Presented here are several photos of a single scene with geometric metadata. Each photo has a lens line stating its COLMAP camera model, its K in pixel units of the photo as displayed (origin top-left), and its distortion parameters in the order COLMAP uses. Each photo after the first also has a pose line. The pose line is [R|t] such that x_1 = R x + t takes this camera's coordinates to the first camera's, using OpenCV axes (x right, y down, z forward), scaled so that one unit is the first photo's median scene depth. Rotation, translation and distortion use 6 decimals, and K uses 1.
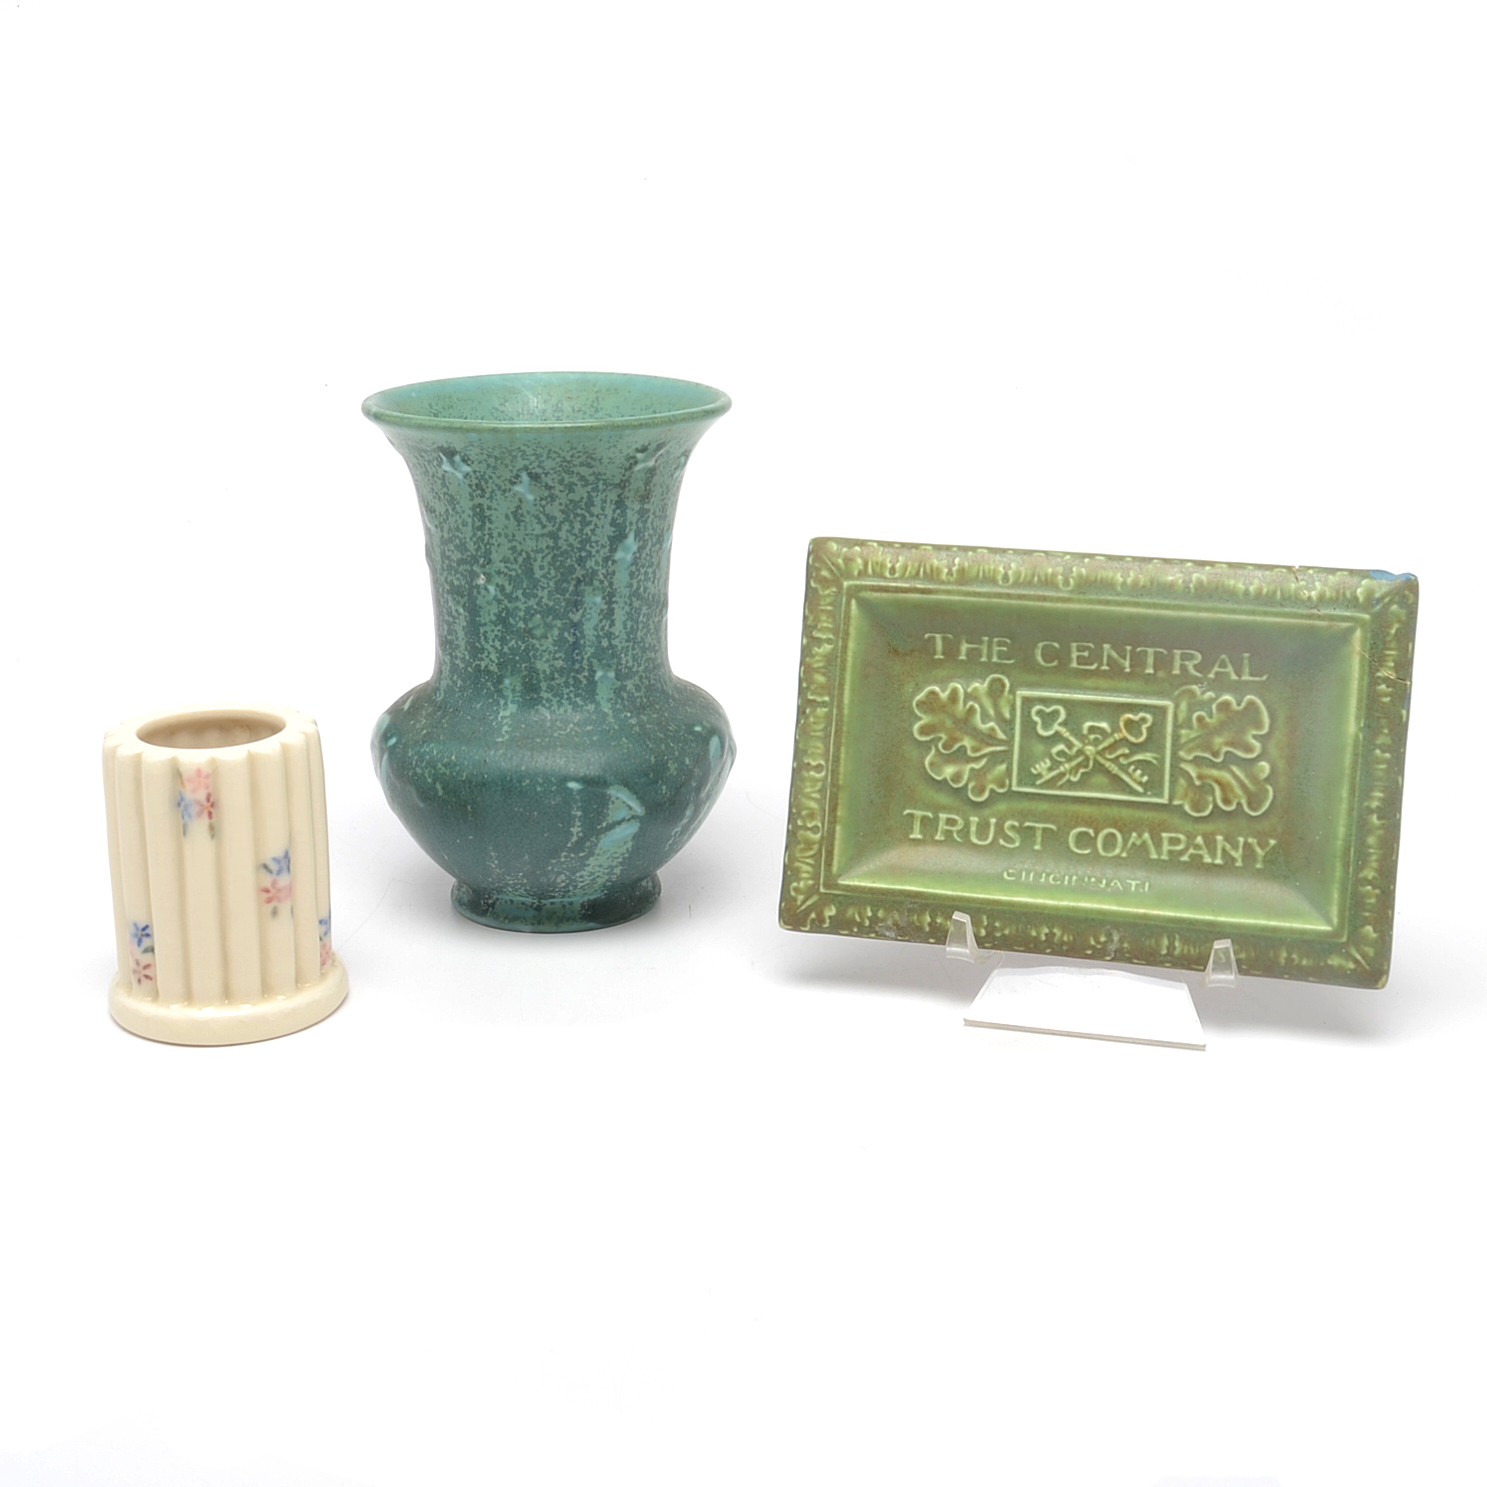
lens RADIAL K [[2695.2, 0, 743.5], [0, 2695.2, 743.5], [0, 0, 1]] dist [-0.086141, -0.022443]
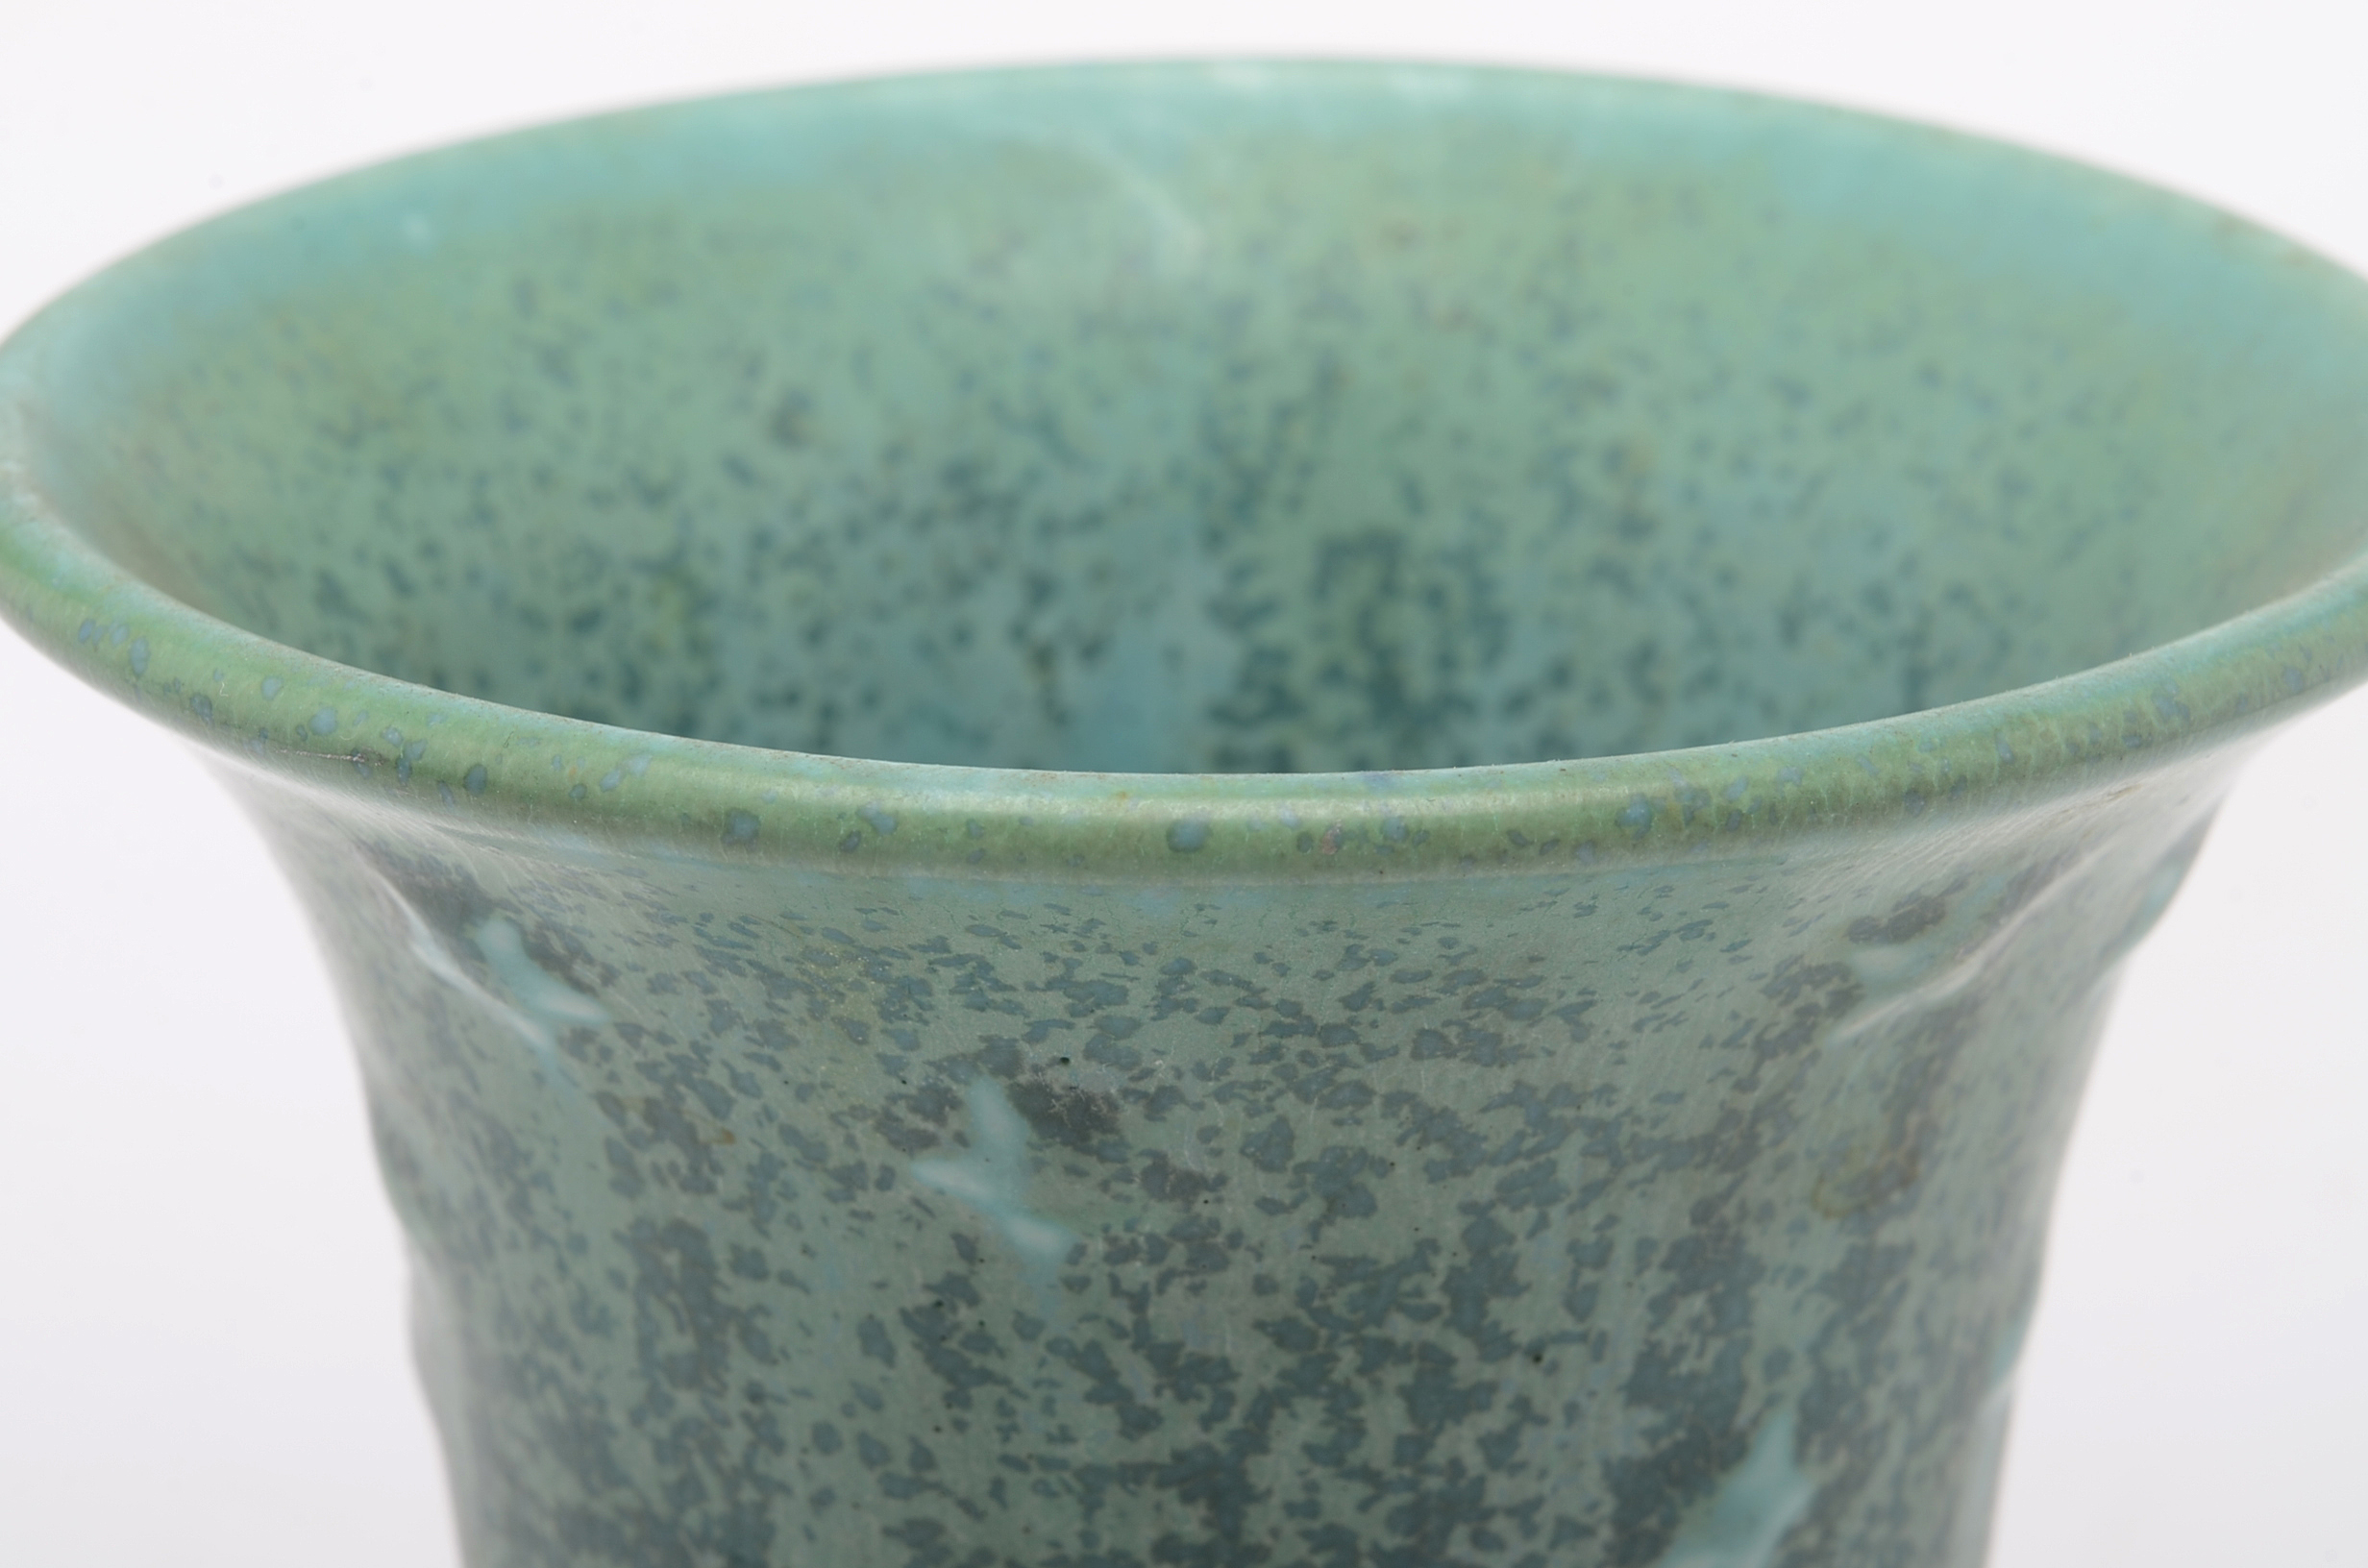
lens RADIAL K [[5558.6, 0, 1184.0], [0, 5558.6, 784.0], [0, 0, 1]] dist [0.012539, 0.047019]
pose [[0.992672, 0.043289, -0.112822, -0.041689], [-0.032944, 0.995214, 0.092001, -0.138705], [0.116264, -0.087610, 0.989347, 0.726126]]
